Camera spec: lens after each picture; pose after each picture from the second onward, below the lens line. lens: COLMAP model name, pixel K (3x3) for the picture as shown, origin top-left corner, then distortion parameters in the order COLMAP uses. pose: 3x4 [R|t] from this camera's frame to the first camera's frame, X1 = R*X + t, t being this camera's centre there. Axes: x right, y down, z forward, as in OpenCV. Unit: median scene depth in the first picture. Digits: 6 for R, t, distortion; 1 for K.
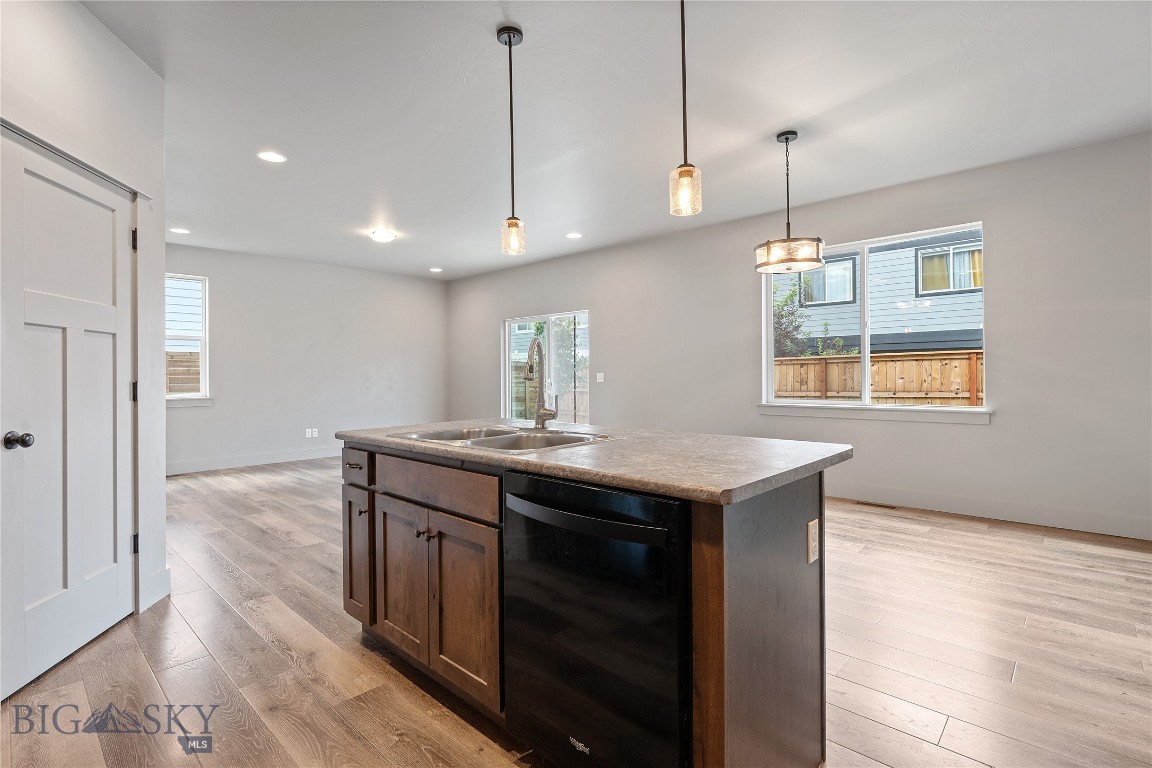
lens RADIAL K [[546.3, 0, 565.1], [0, 546.3, 372.7], [0, 0, 1]] dist [-0.001601, -0.000007]
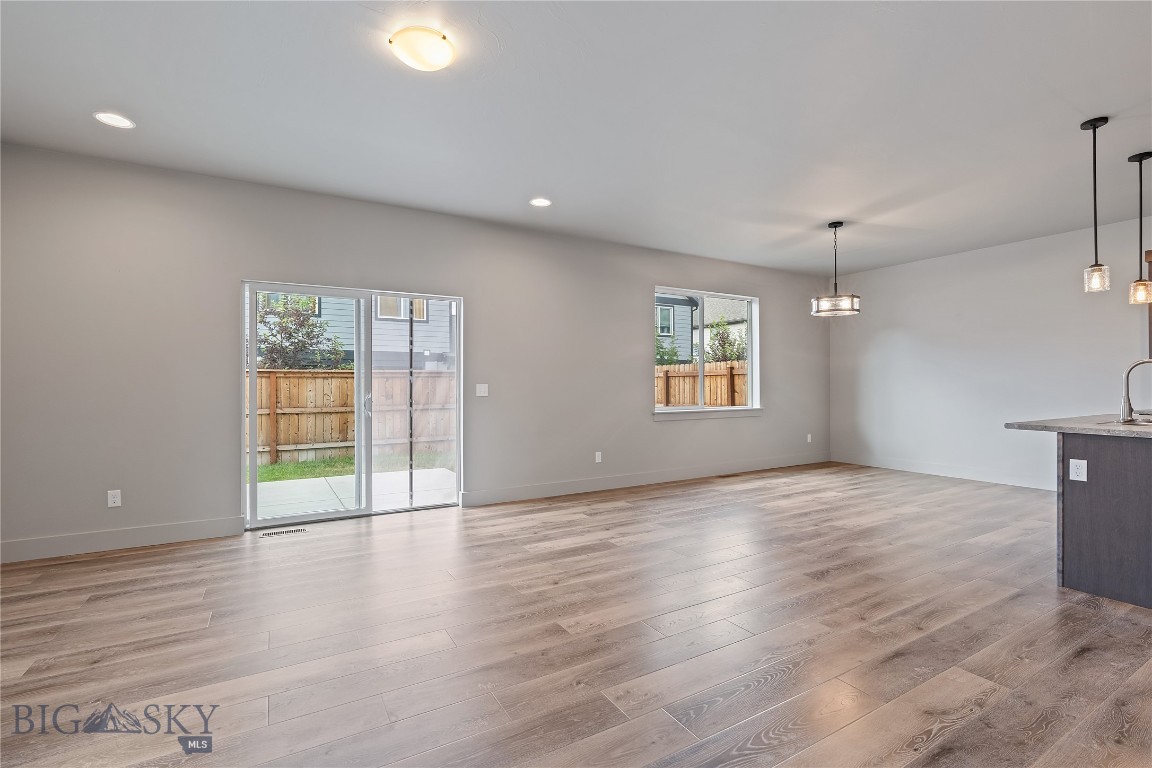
lens RADIAL K [[517.3, 0, 569.2], [0, 517.3, 384.4], [0, 0, 1]] dist [-0.003825, 0.000137]
pose [[0.280361, 0.010081, 0.959842, -1.117467], [-0.002776, 0.999949, -0.009691, 0.013757], [-0.959891, 0.000053, 0.280375, 1.277069]]
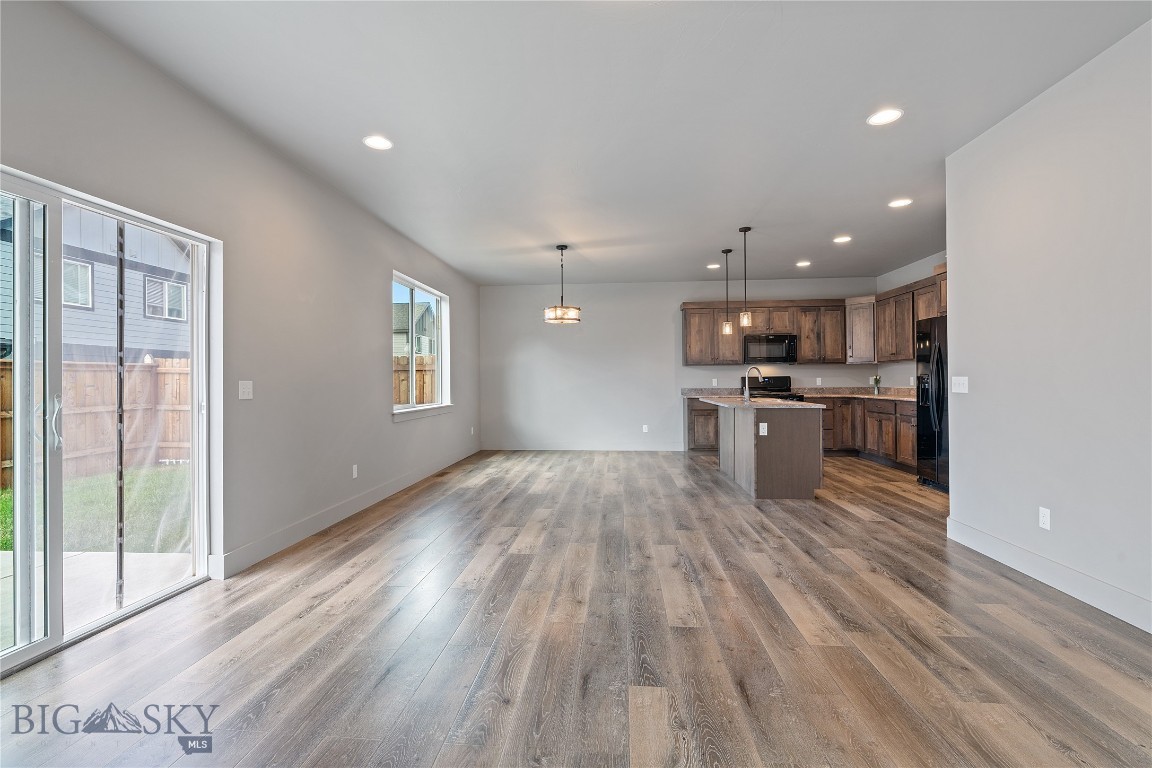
lens RADIAL K [[517.6, 0, 568.4], [0, 517.6, 376.9], [0, 0, 1]] dist [-0.016411, 0.006061]
pose [[-0.617836, 0.020115, 0.786050, -0.904990], [0.010178, 0.999794, -0.017585, 0.015447], [-0.786241, -0.002865, -0.617913, 1.985912]]
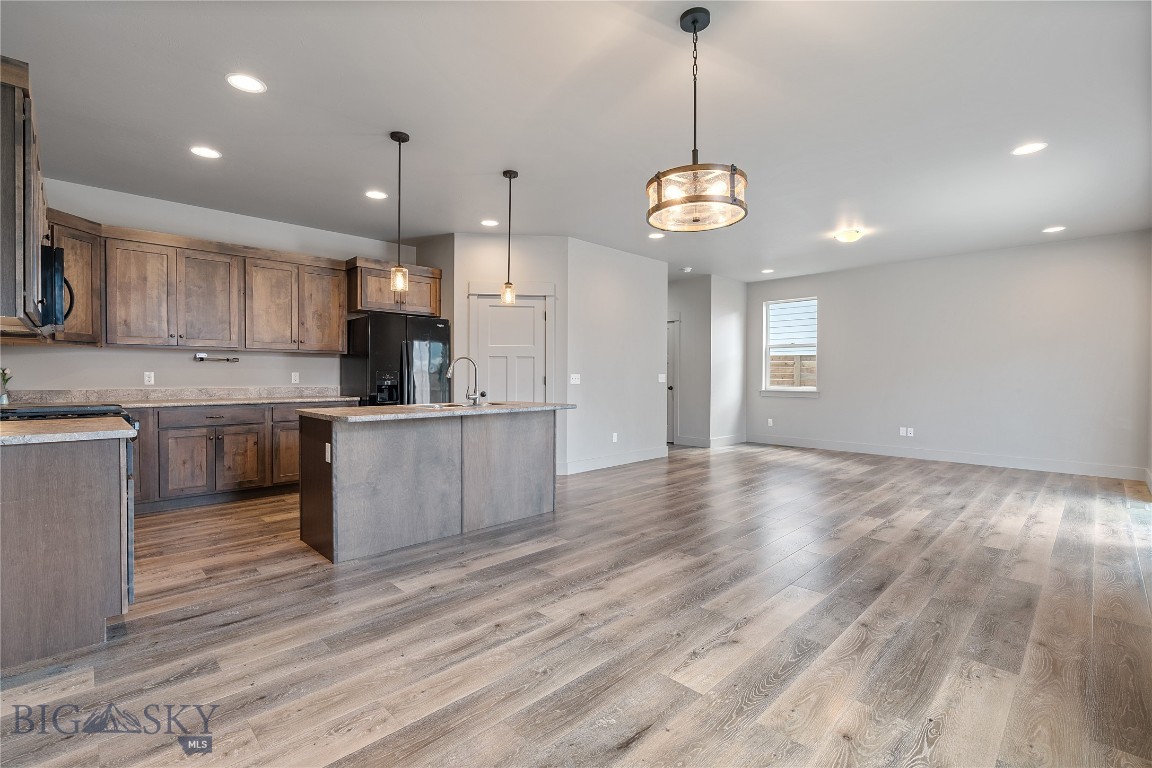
lens RADIAL K [[513.9, 0, 572.4], [0, 513.9, 384.8], [0, 0, 1]] dist [-0.009932, 0.000769]
pose [[-0.035513, 0.028547, -0.998961, 1.023080], [0.001414, 0.999592, 0.028515, -0.007958], [0.999368, -0.000400, -0.035539, 0.857255]]
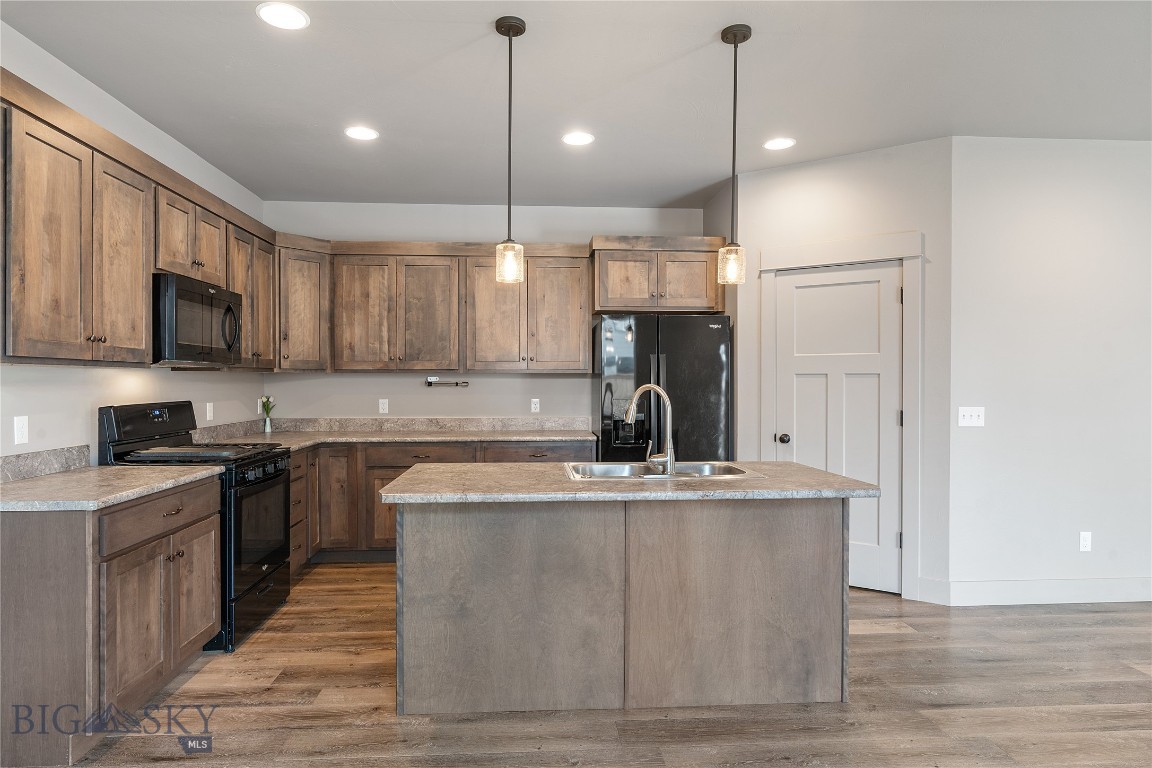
lens RADIAL K [[657.4, 0, 568.9], [0, 657.4, 383.7], [0, 0, 1]] dist [-0.004748, 0.002027]
pose [[-0.676110, 0.011823, -0.736706, 0.592174], [0.009216, 0.999929, 0.007589, -0.045502], [0.736743, -0.001659, -0.676170, 1.040669]]
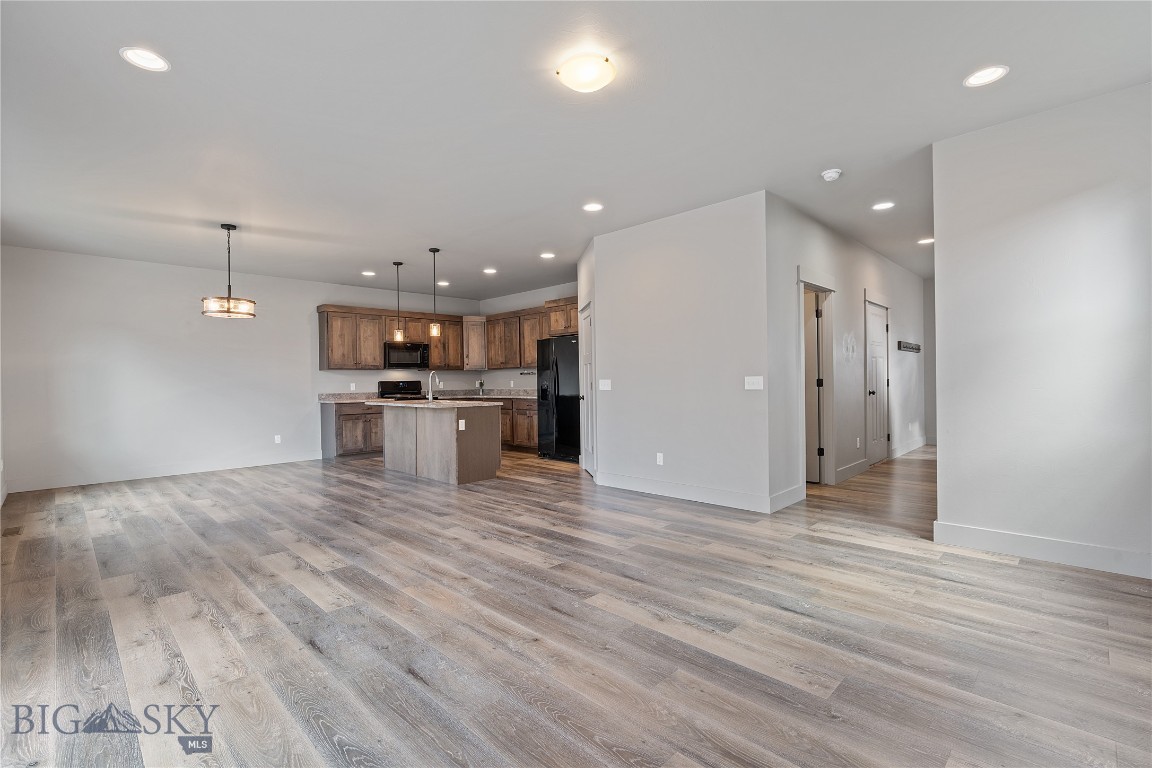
lens RADIAL K [[522.5, 0, 569.1], [0, 522.5, 383.2], [0, 0, 1]] dist [-0.005208, -0.000371]
pose [[-0.999355, 0.024806, 0.025981, -0.534558], [0.024819, 0.999692, 0.000168, 0.012927], [-0.025968, 0.000813, -0.999662, 2.349167]]
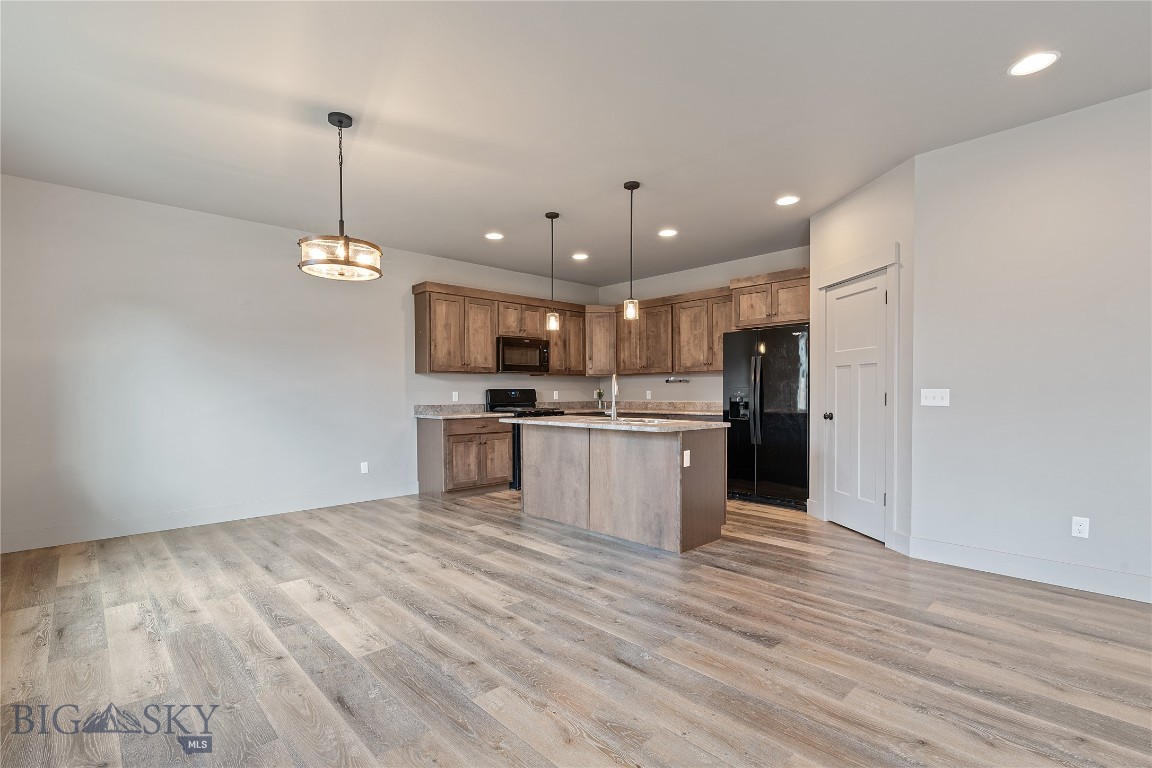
lens RADIAL K [[526.5, 0, 568.9], [0, 526.5, 408.0], [0, 0, 1]] dist [-0.008093, 0.000645]
pose [[-0.998465, 0.013532, 0.053699, 0.008352], [0.014899, 0.999573, 0.025139, 0.006179], [-0.053336, 0.025900, -0.998241, 1.785165]]
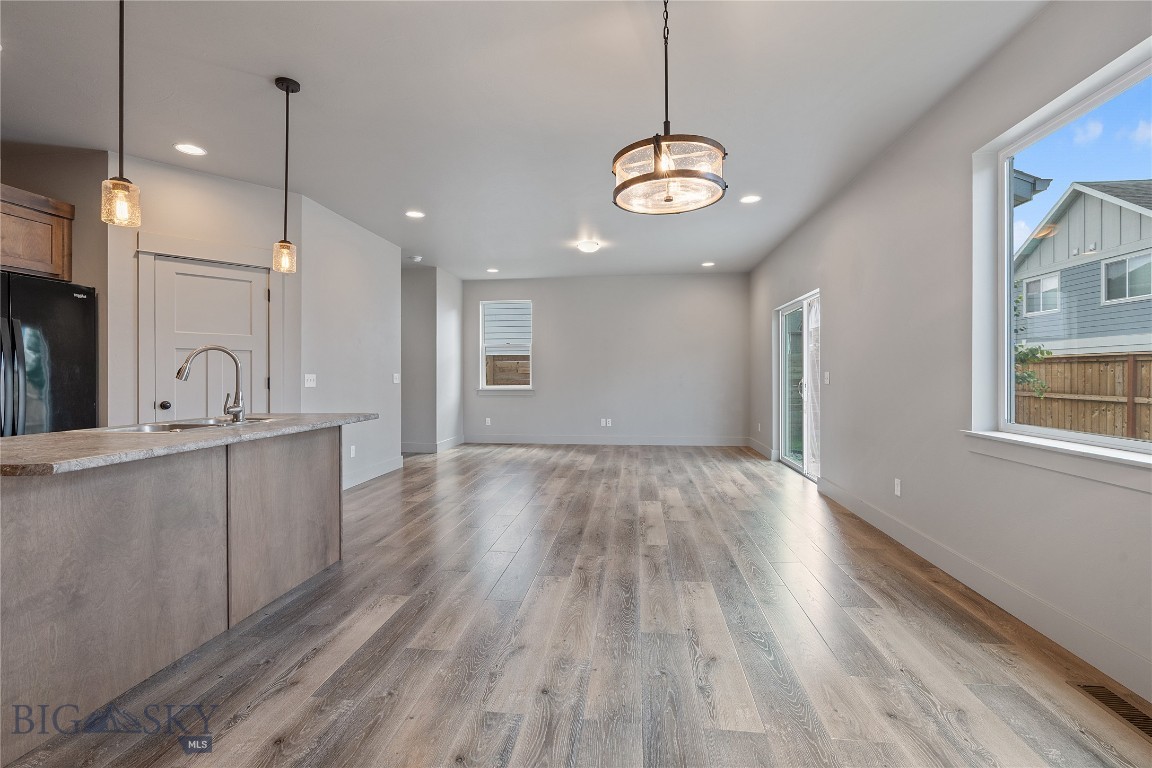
lens RADIAL K [[517.6, 0, 568.4], [0, 517.6, 376.9], [0, 0, 1]] dist [-0.016411, 0.006061]
pose [[0.592300, 0.010786, -0.805645, 0.783263], [0.000760, 0.999902, 0.013945, -0.005628], [0.805717, -0.008872, 0.592234, 0.570552]]
